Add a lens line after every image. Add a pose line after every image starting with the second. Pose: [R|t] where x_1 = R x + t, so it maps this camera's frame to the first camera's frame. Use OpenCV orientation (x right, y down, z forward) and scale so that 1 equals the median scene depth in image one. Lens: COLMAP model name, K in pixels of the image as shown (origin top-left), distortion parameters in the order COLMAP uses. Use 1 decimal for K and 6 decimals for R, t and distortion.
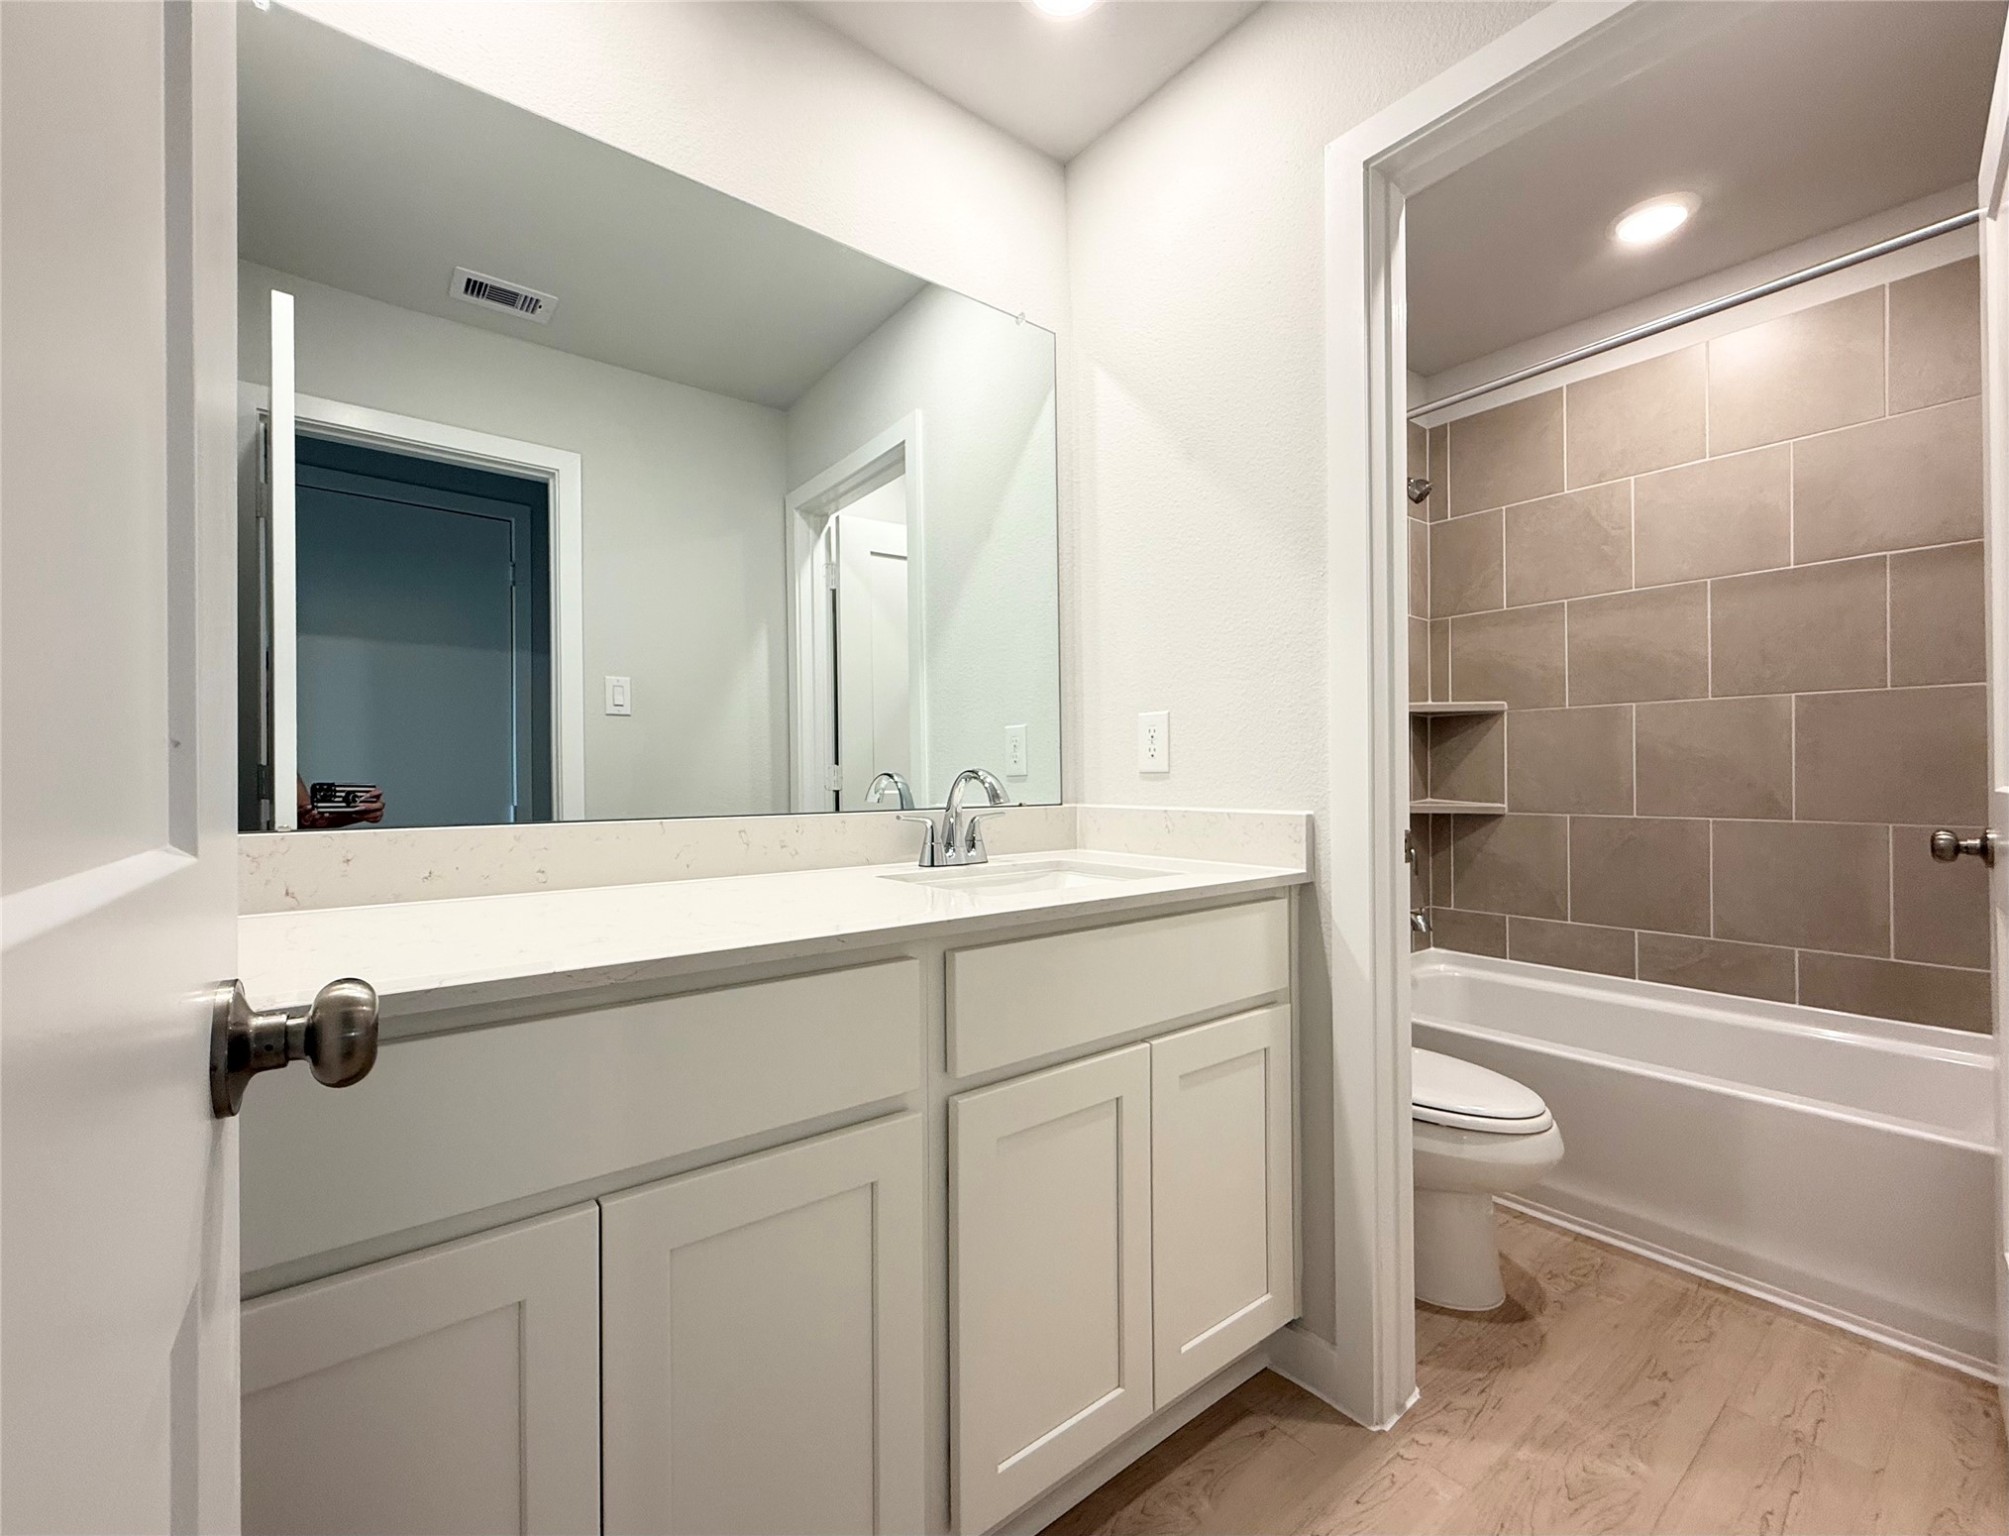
lens RADIAL K [[827.1, 0, 998.6], [0, 827.1, 772.6], [0, 0, 1]] dist [-0.000834, -0.000012]
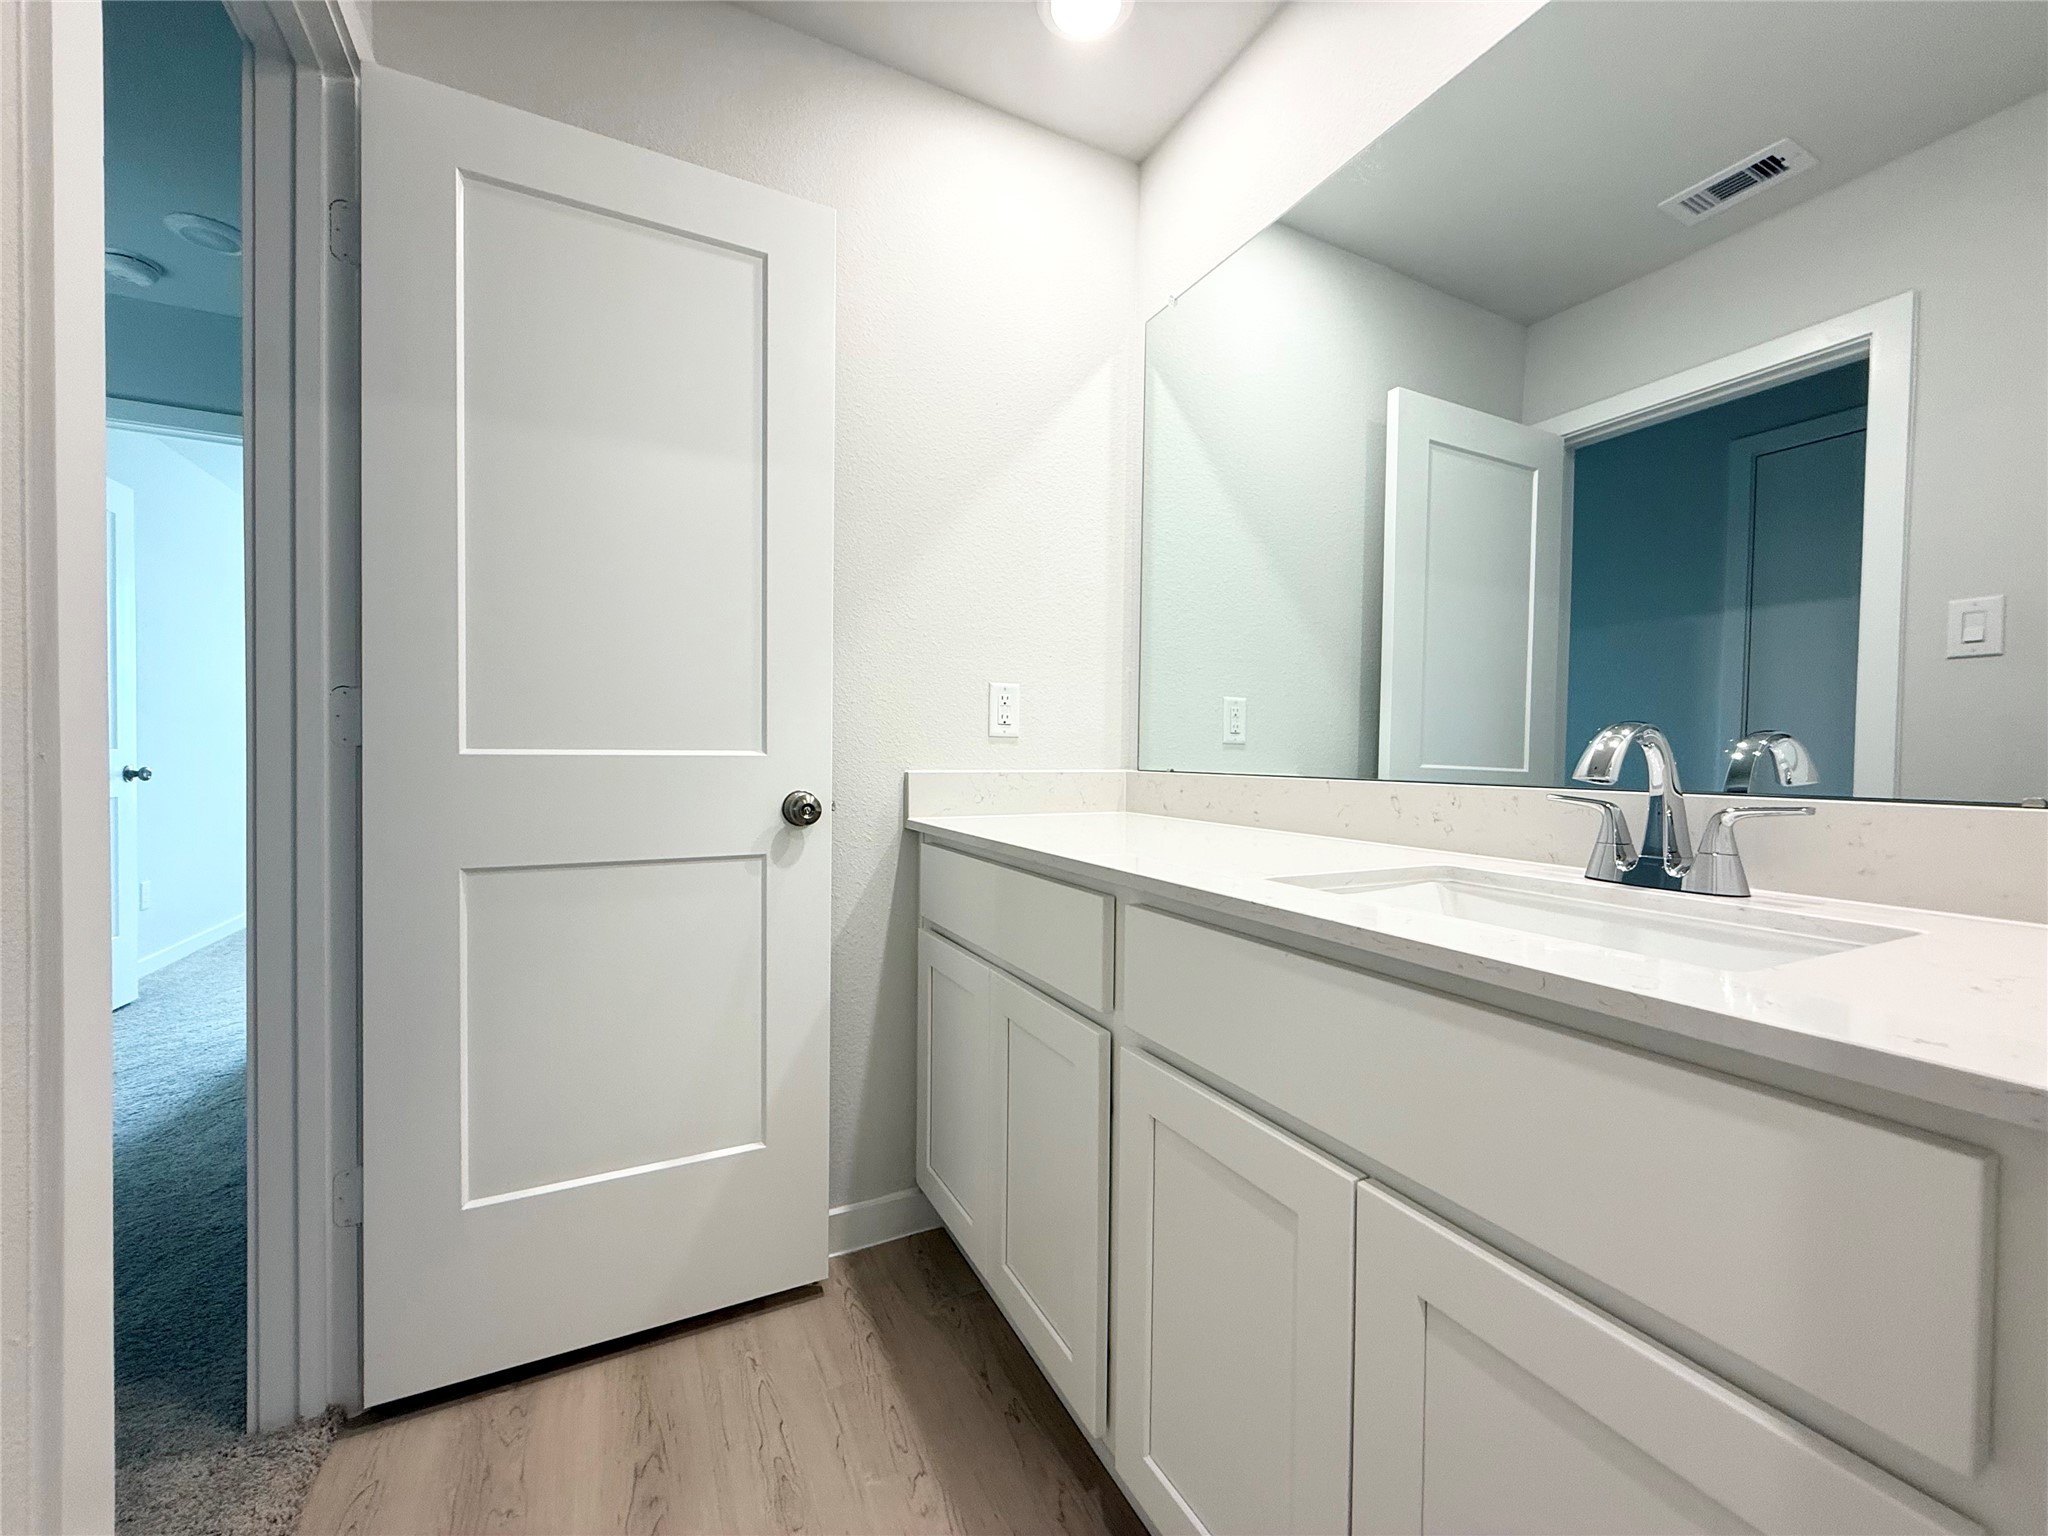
lens RADIAL K [[822.2, 0, 1021.6], [0, 822.2, 764.6], [0, 0, 1]] dist [-0.004235, 0.001688]
pose [[-0.194855, 0.021317, -0.980600, 0.614922], [-0.003472, 0.999743, 0.022423, 0.011387], [0.980826, 0.007774, -0.194731, 0.668647]]
